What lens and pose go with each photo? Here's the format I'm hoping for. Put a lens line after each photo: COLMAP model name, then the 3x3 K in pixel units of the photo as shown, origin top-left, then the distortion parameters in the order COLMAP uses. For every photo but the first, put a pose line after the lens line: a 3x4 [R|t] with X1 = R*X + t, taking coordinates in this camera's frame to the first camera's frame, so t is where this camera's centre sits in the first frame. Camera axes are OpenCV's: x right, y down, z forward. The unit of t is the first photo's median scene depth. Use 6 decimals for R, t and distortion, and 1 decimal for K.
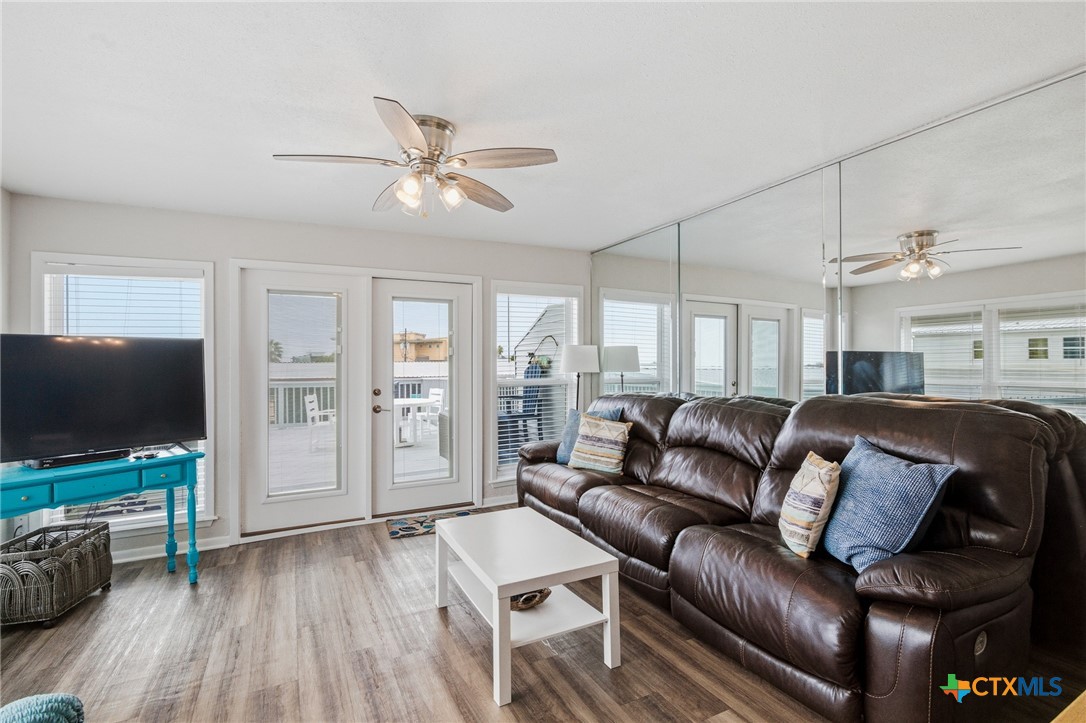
lens RADIAL K [[504.4, 0, 541.5], [0, 504.4, 363.9], [0, 0, 1]] dist [0.000400, 0.000080]
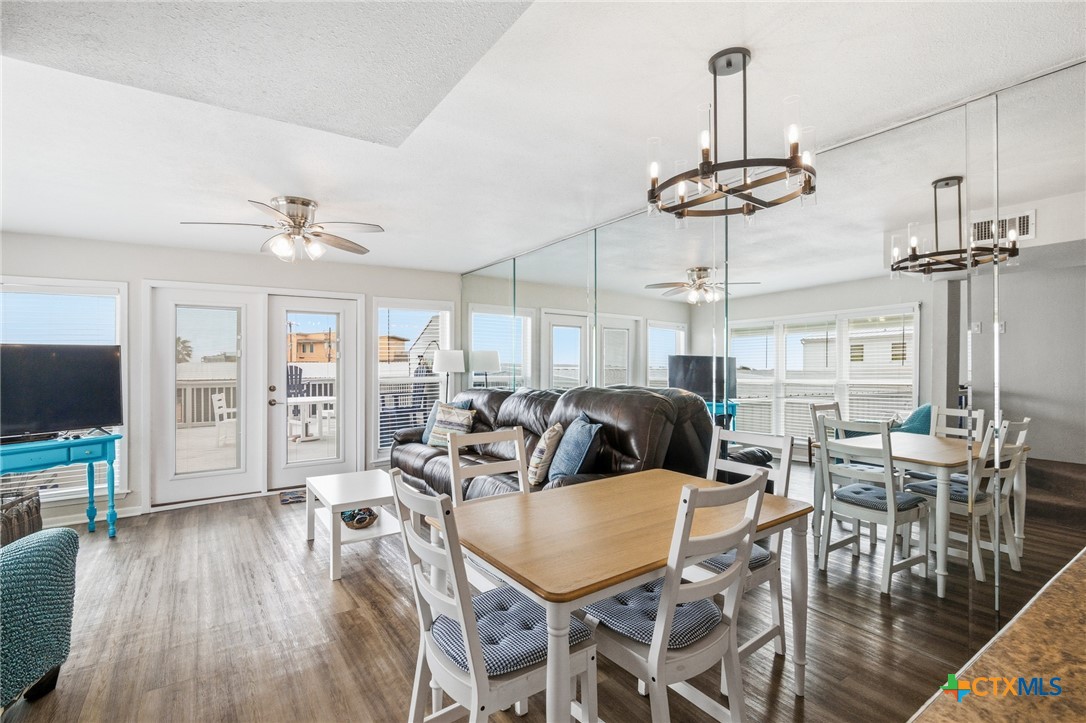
lens RADIAL K [[504.4, 0, 538.1], [0, 504.4, 362.8], [0, 0, 1]] dist [0.000400, 0.000080]
pose [[0.991915, 0.001499, 0.126895, 0.174479], [-0.001138, 0.999995, -0.002912, -0.003328], [-0.126899, 0.002744, 0.991912, -0.325709]]
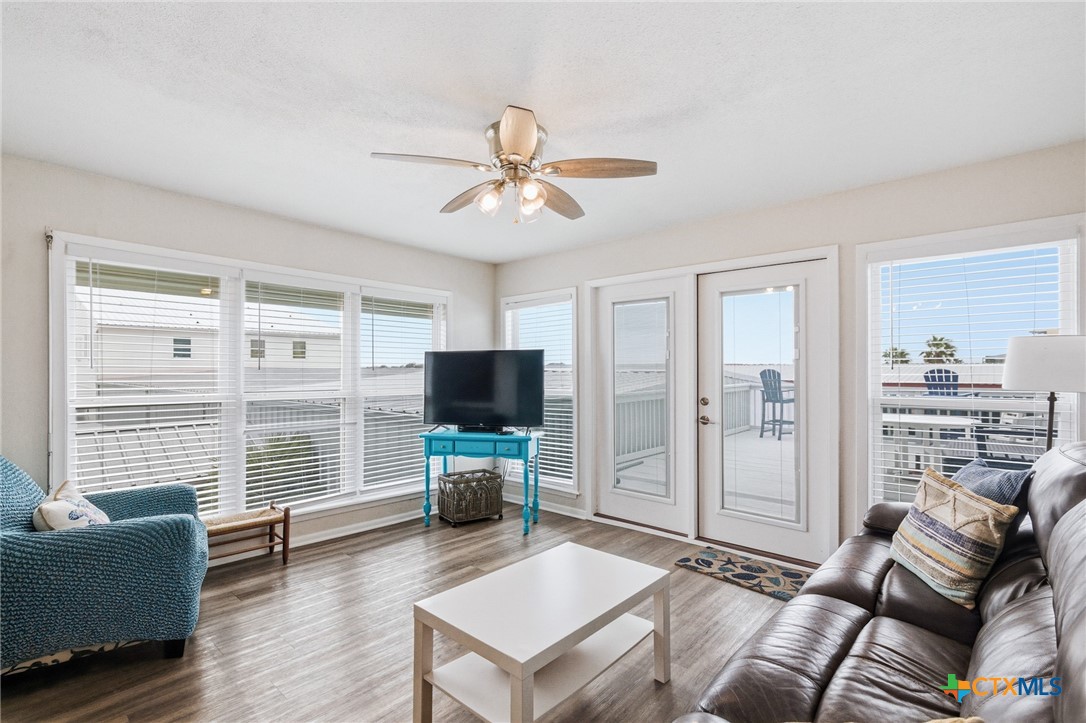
lens RADIAL K [[504.4, 0, 533.0], [0, 504.4, 365.1], [0, 0, 1]] dist [0.000400, 0.000080]
pose [[0.358540, 0.003115, -0.933509, 0.449001], [-0.002928, 0.999993, 0.002212, -0.010389], [0.933510, 0.001940, 0.358546, 0.435381]]
